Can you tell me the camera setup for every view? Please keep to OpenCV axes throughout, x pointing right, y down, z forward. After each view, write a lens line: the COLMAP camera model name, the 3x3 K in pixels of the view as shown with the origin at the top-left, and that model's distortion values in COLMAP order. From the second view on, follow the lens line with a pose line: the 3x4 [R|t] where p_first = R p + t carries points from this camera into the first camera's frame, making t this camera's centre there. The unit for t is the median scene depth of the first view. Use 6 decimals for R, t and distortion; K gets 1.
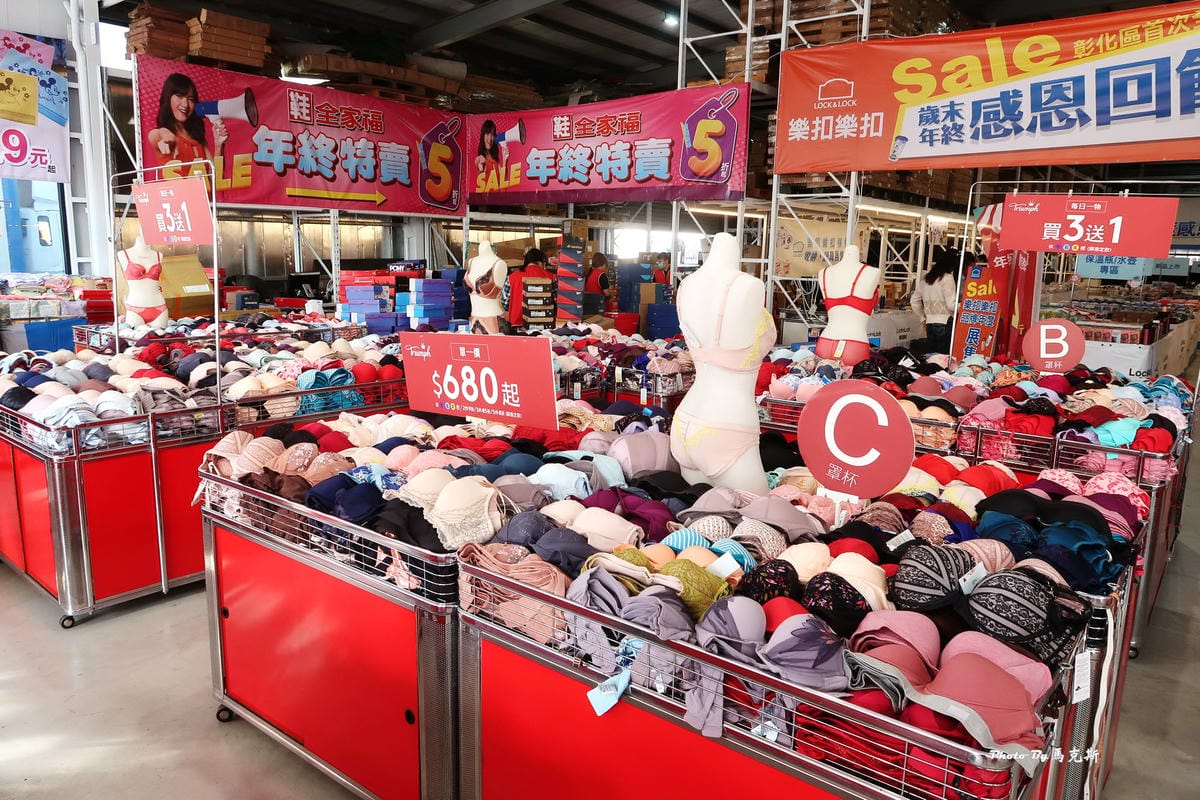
lens RADIAL K [[828.5, 0, 600.0], [0, 828.5, 400.0], [0, 0, 1]] dist [-0.034195, 0.012109]
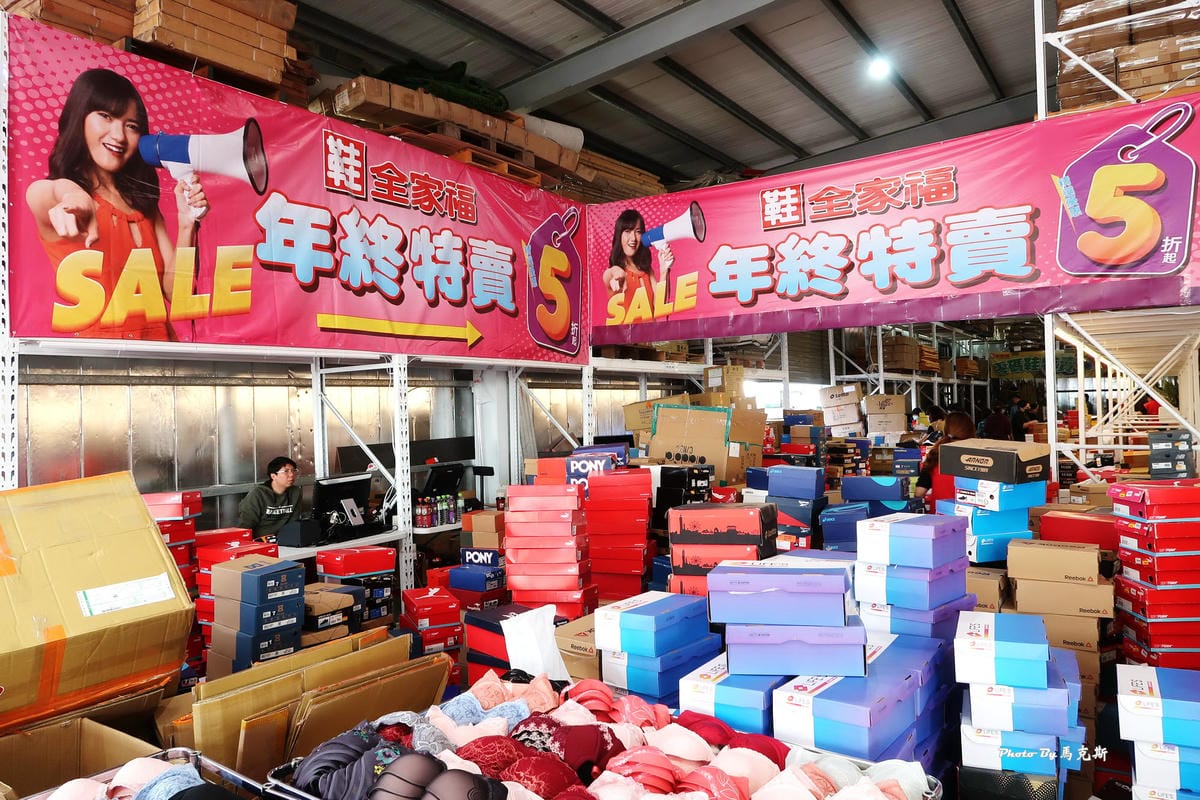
lens RADIAL K [[828.5, 0, 600.0], [0, 828.5, 400.0], [0, 0, 1]] dist [-0.034195, 0.012109]
pose [[0.996291, -0.043476, 0.074259, -0.240786], [0.056764, 0.980633, -0.187446, -0.098082], [-0.064672, 0.190966, 0.979464, 0.487245]]
